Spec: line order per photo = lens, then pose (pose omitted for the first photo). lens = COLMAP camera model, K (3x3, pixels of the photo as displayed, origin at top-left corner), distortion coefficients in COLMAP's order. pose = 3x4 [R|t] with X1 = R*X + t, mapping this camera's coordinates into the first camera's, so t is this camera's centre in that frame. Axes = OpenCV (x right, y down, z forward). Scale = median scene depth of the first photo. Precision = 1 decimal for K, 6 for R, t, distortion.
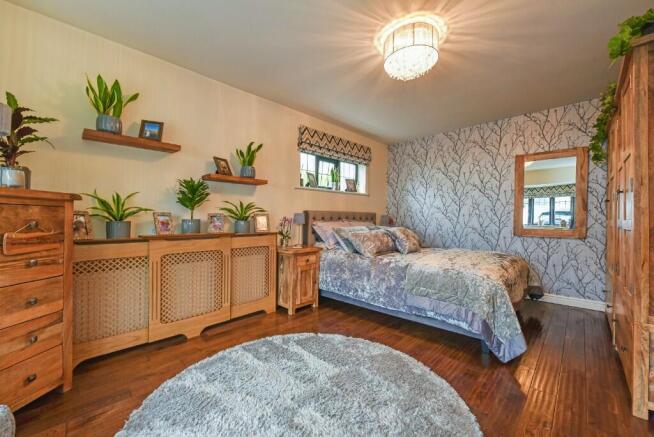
lens RADIAL K [[260.9, 0, 325.9], [0, 260.9, 219.1], [0, 0, 1]] dist [-0.006609, -0.000760]
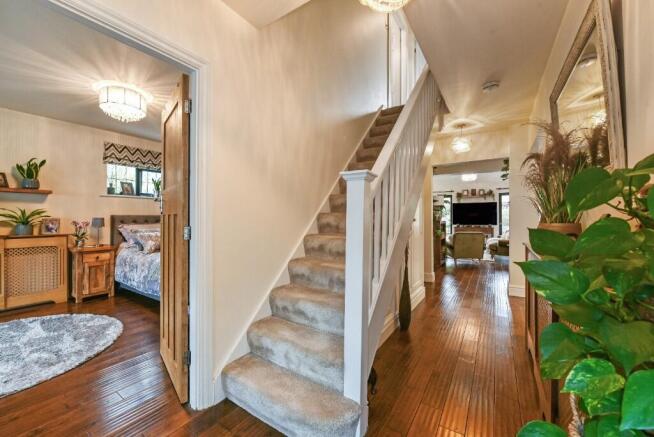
lens RADIAL K [[260.9, 0, 324.1], [0, 260.9, 218.6], [0, 0, 1]] dist [-0.006609, -0.000760]
pose [[0.984189, -0.002423, 0.177102, 0.742375], [0.001912, 0.999994, 0.003056, -0.021870], [-0.177108, -0.002669, 0.984188, -0.356971]]
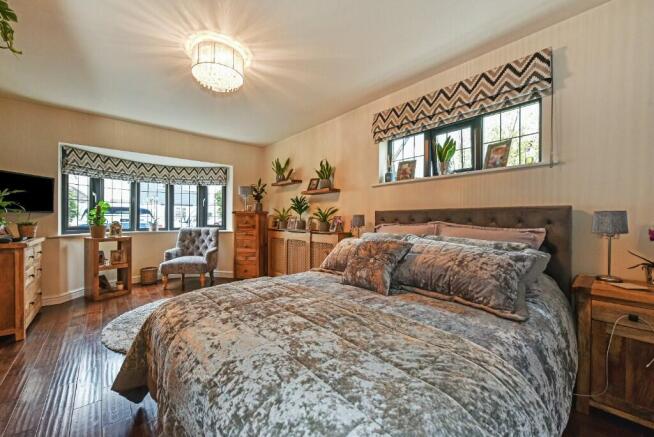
lens RADIAL K [[260.9, 0, 324.1], [0, 260.9, 218.9], [0, 0, 1]] dist [-0.006609, -0.000760]
pose [[-0.094193, -0.002654, -0.995550, 0.900835], [0.002154, 0.999994, -0.002870, -0.005932], [0.995552, -0.002414, -0.094187, 1.030084]]
